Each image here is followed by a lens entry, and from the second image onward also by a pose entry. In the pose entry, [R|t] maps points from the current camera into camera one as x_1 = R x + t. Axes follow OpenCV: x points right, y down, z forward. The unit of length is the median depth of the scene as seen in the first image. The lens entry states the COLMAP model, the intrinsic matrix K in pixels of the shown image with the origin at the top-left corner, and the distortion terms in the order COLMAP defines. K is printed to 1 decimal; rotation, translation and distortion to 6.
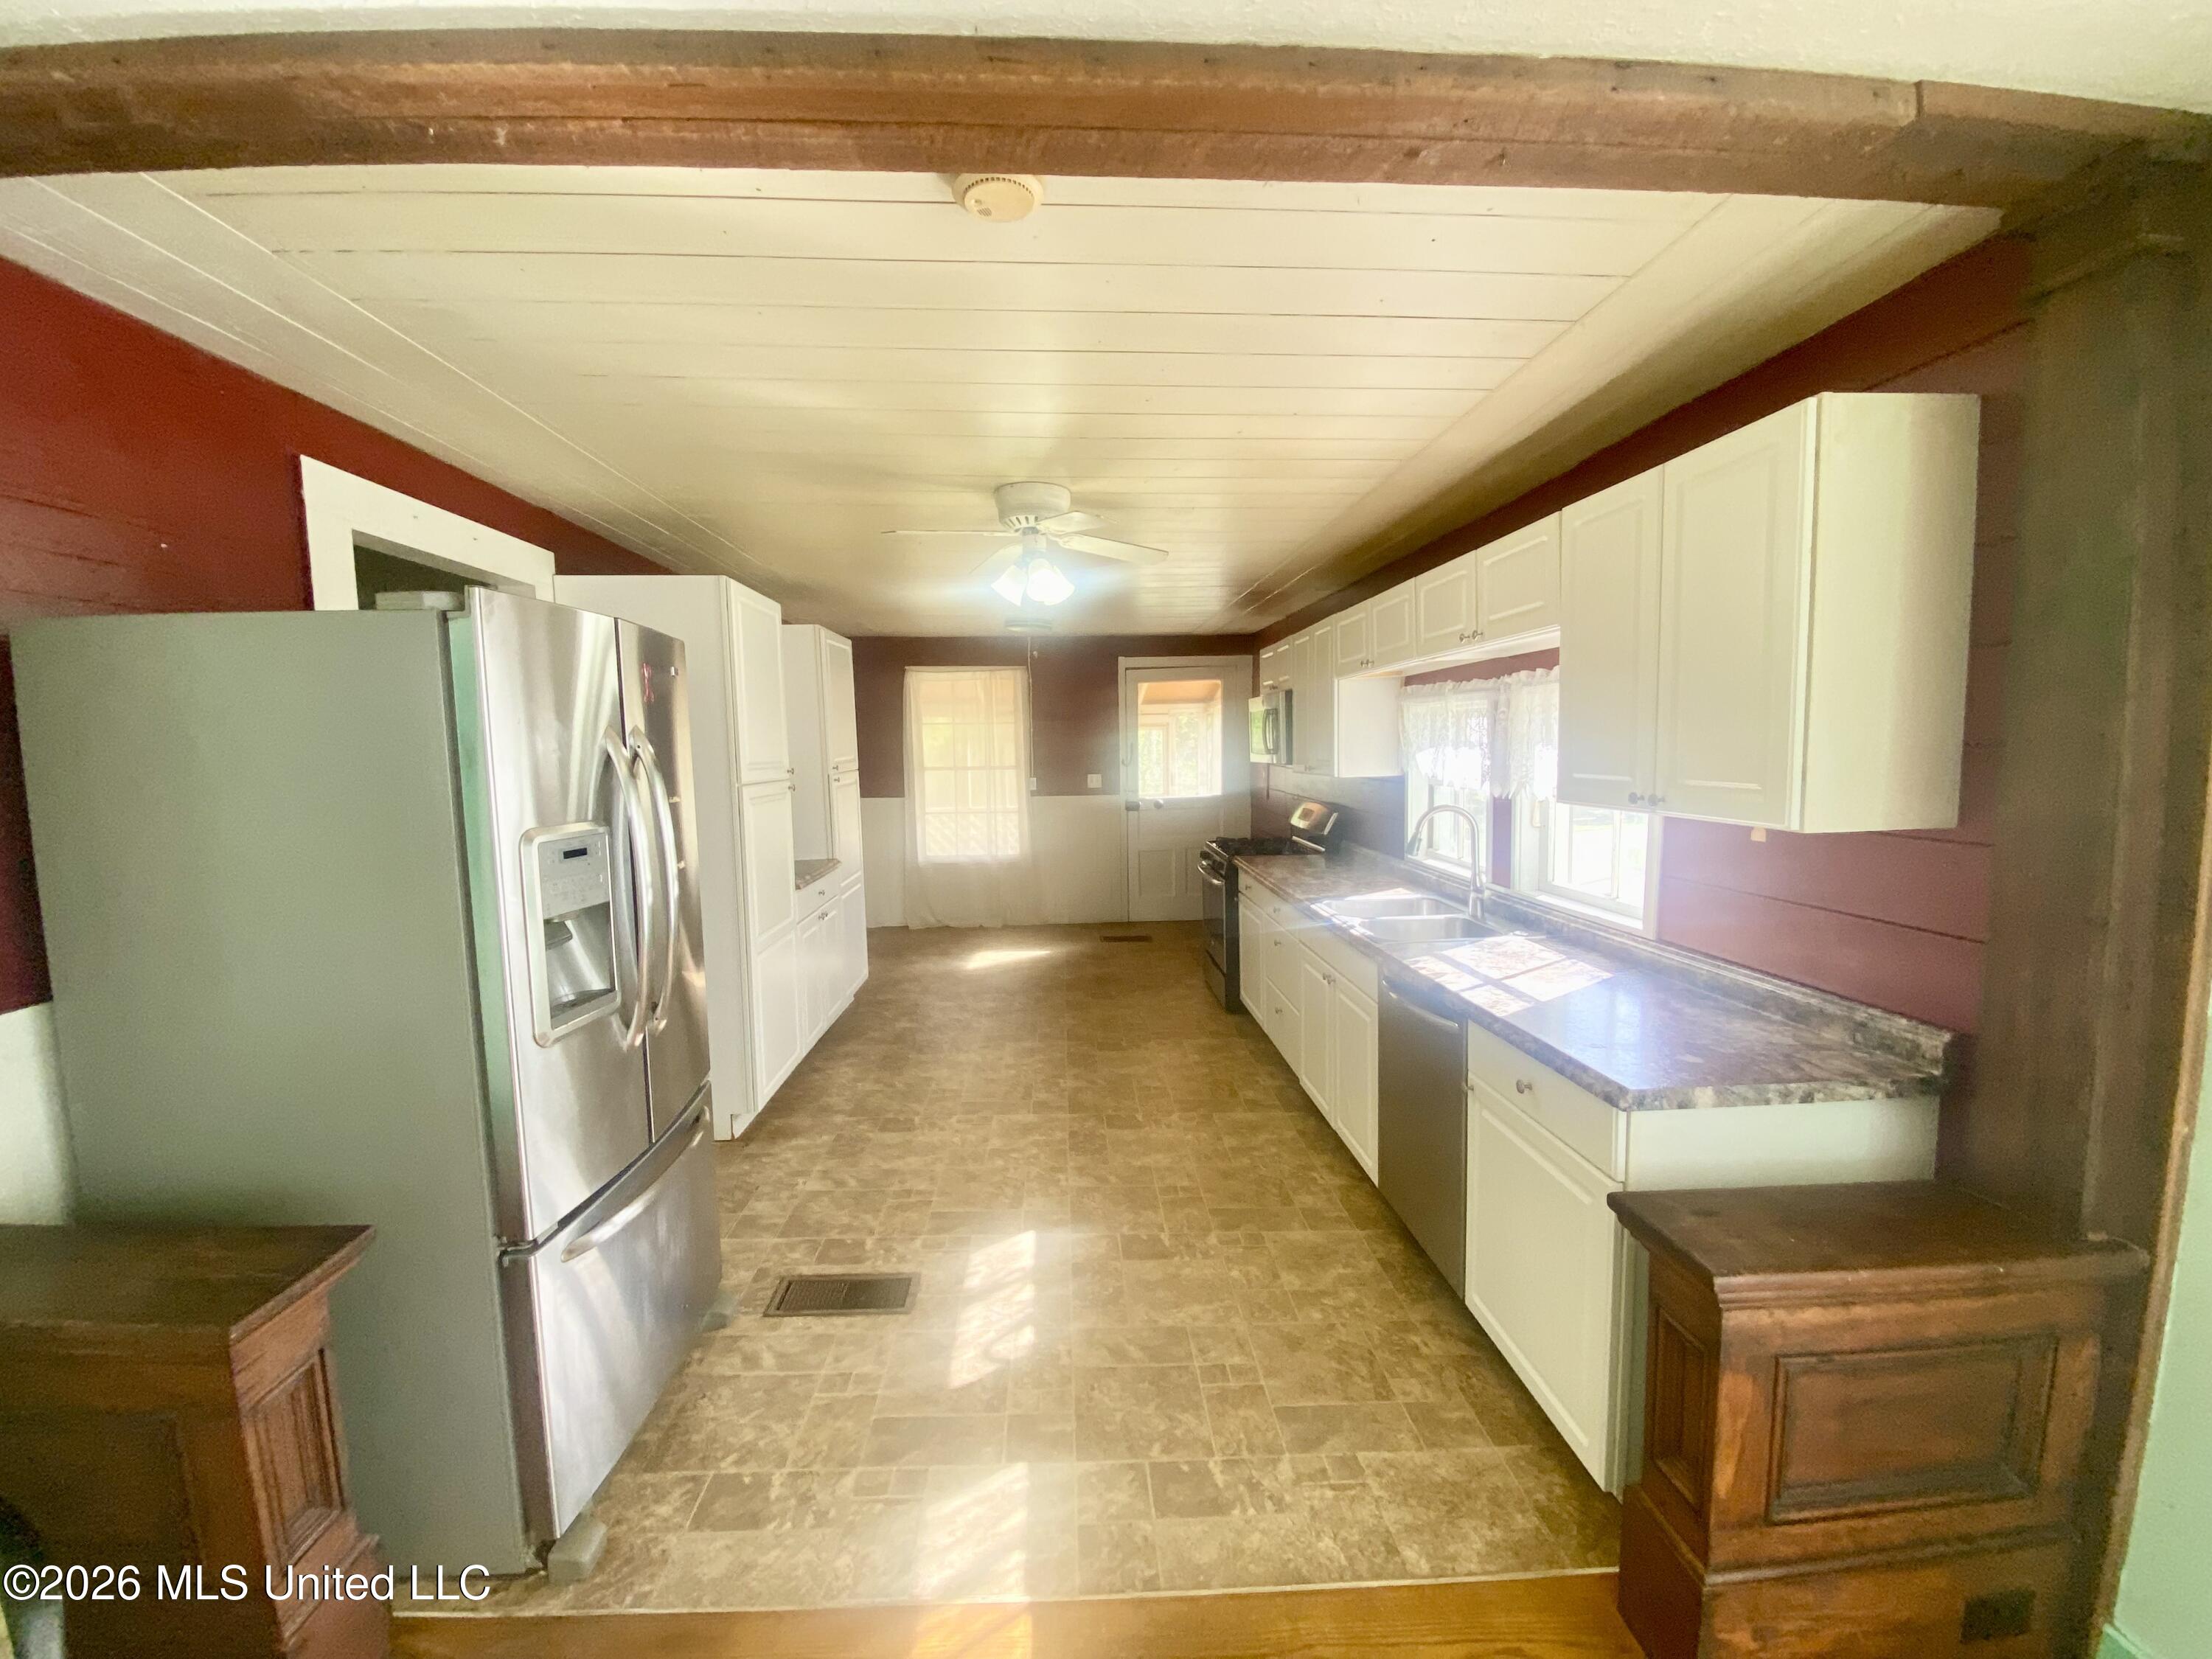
lens RADIAL K [[896.8, 0, 1088.0], [0, 896.8, 820.8], [0, 0, 1]] dist [0.006098, -0.011038]
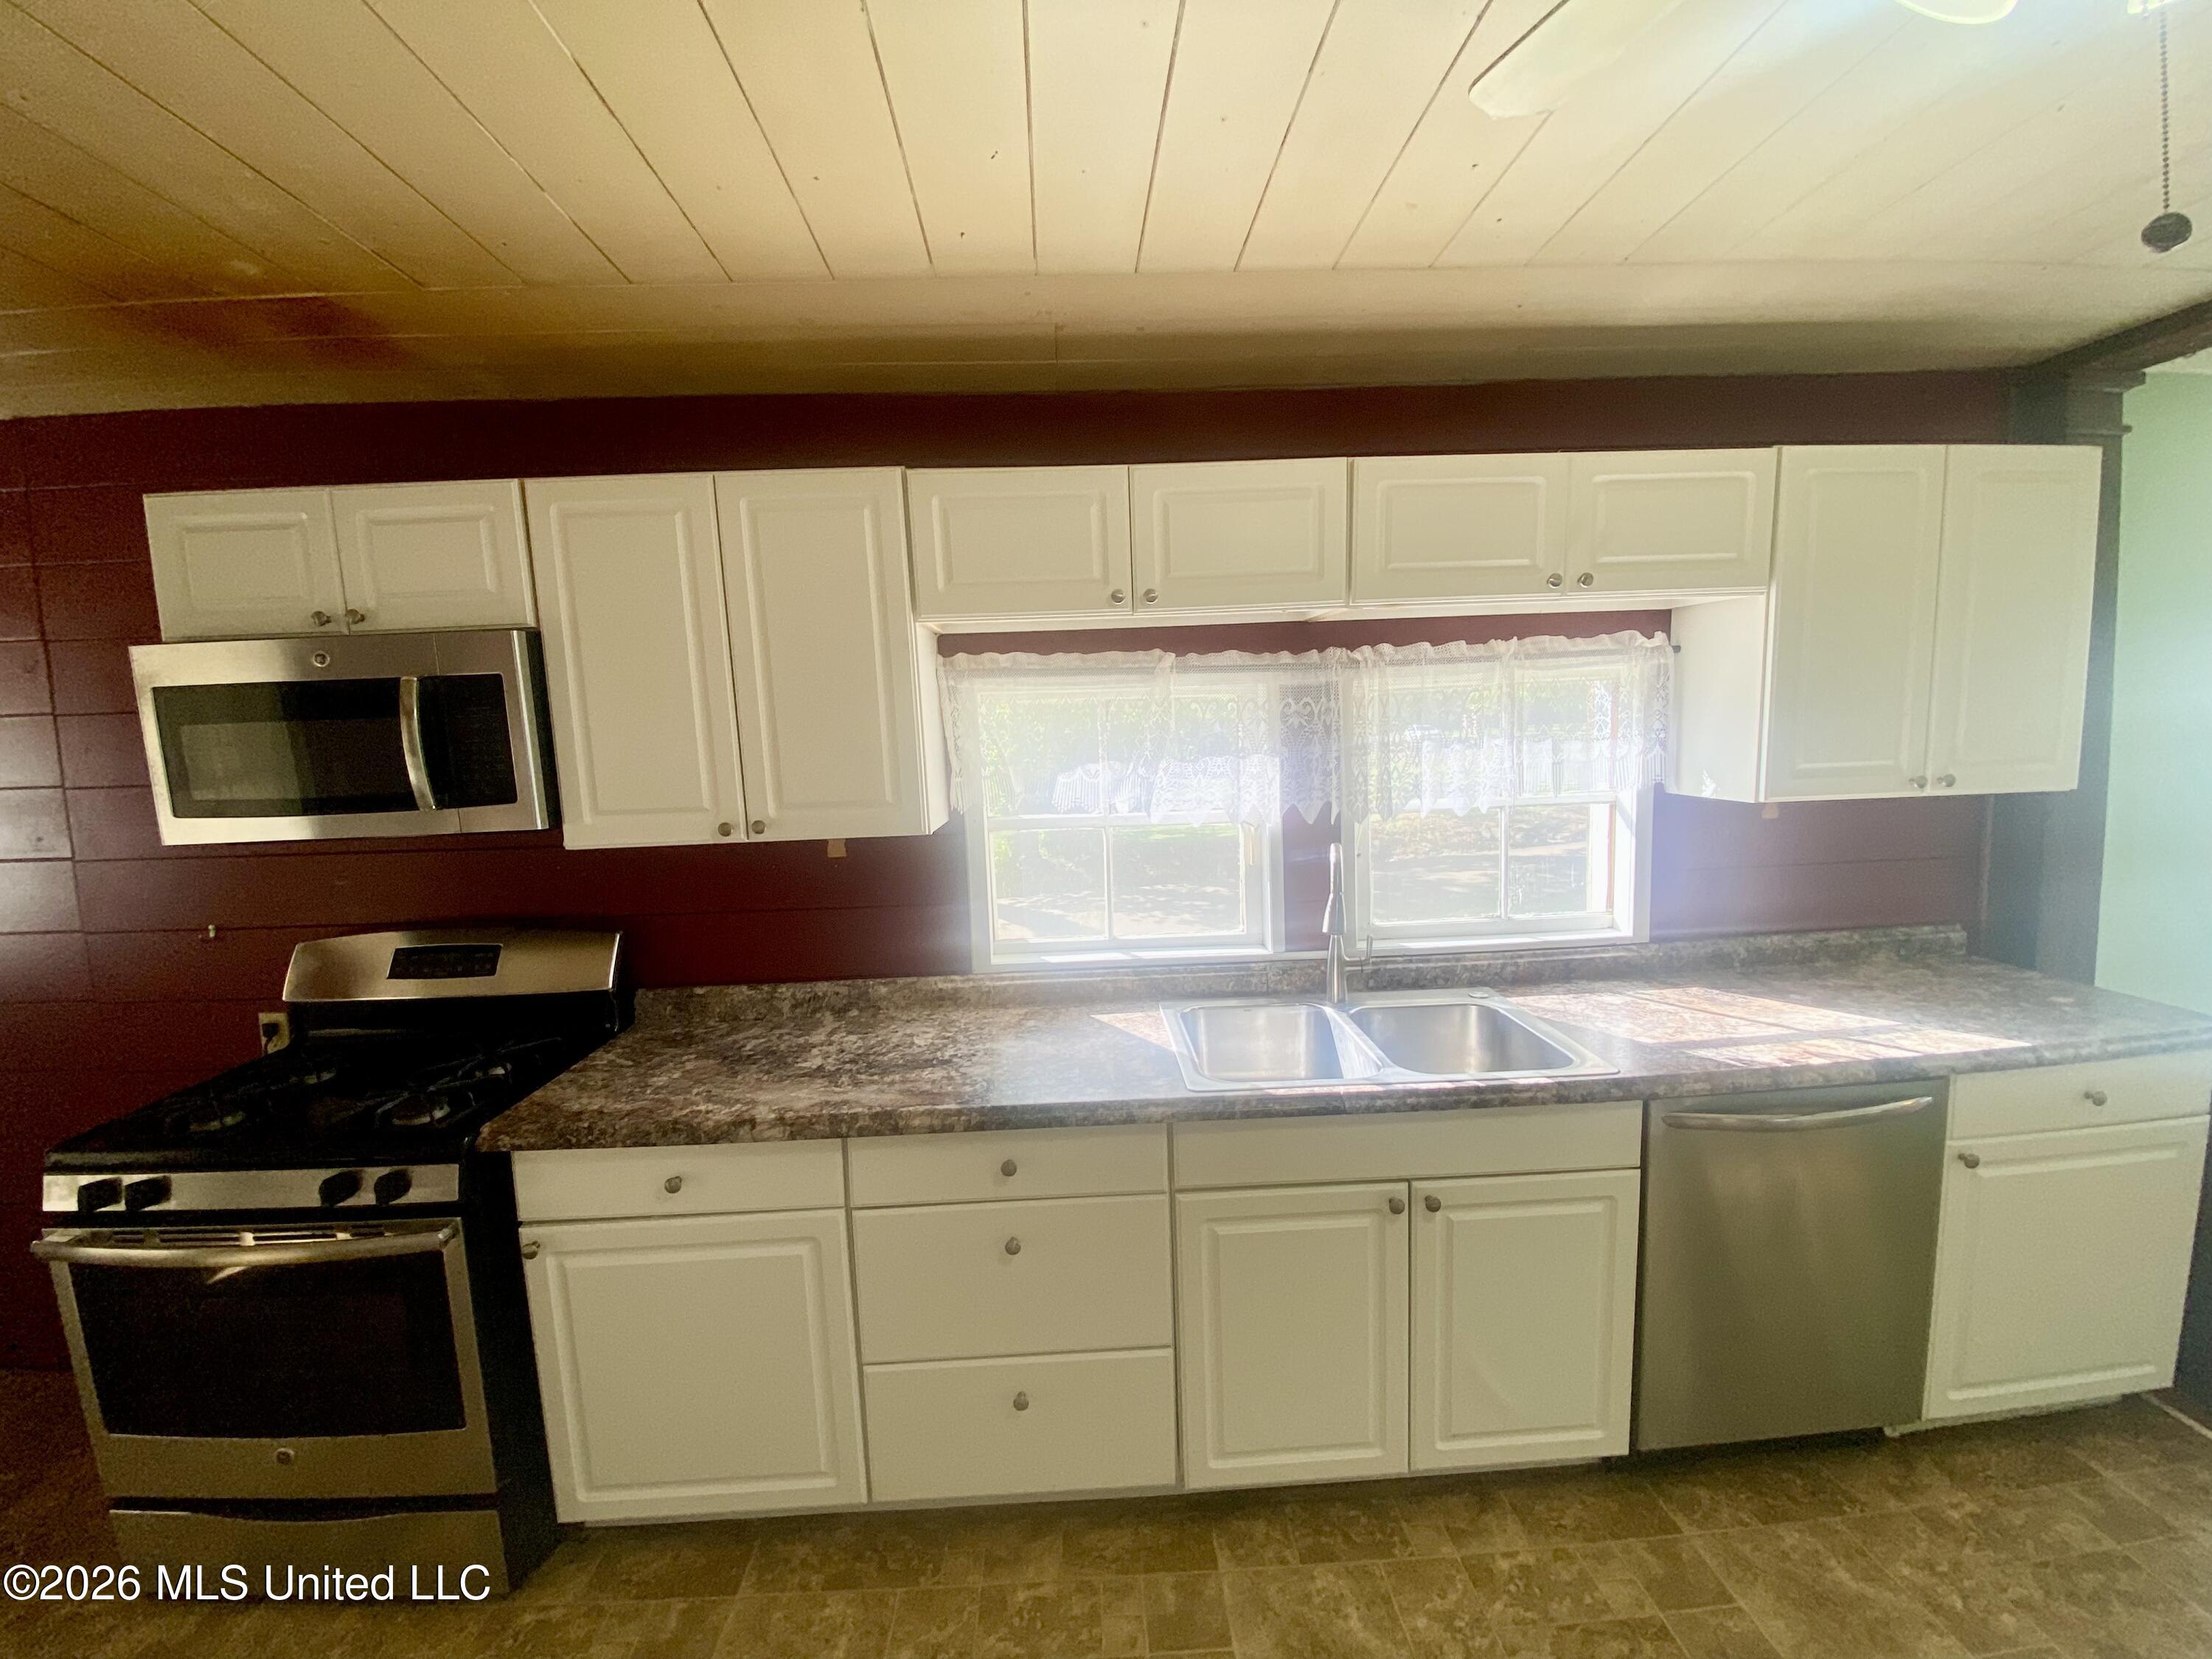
lens RADIAL K [[896.8, 0, 1105.6], [0, 896.8, 823.5], [0, 0, 1]] dist [0.006098, -0.011038]
pose [[0.001460, -0.093194, 0.995647, -0.218439], [0.123112, 0.988091, 0.092306, -0.107575], [-0.992392, 0.122442, 0.012916, 1.118022]]
